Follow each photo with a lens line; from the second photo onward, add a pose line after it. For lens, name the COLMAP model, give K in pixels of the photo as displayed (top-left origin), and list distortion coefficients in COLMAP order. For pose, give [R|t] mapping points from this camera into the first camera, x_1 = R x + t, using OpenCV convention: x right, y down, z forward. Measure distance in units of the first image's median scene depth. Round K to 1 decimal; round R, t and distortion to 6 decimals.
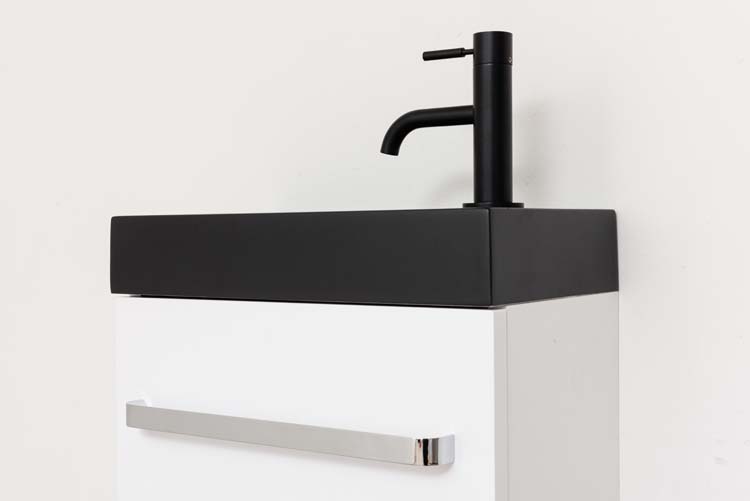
lens RADIAL K [[1100.9, 0, 375.0], [0, 1100.9, 250.5], [0, 0, 1]] dist [0.032119, 0.001300]
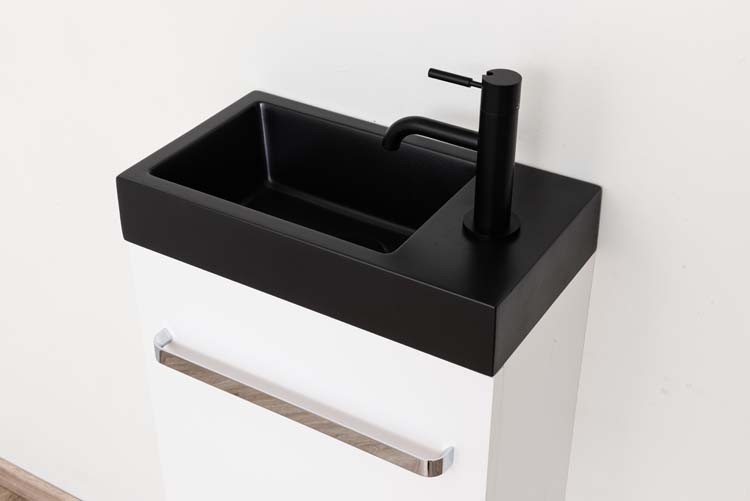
lens RADIAL K [[1100.9, 0, 375.0], [0, 1100.9, 250.5], [0, 0, 1]] dist [0.032119, 0.001300]
pose [[0.997615, -0.033146, 0.060540, -0.070786], [-0.004899, 0.840917, 0.541142, -0.590630], [-0.068846, -0.540148, 0.838749, 0.095928]]
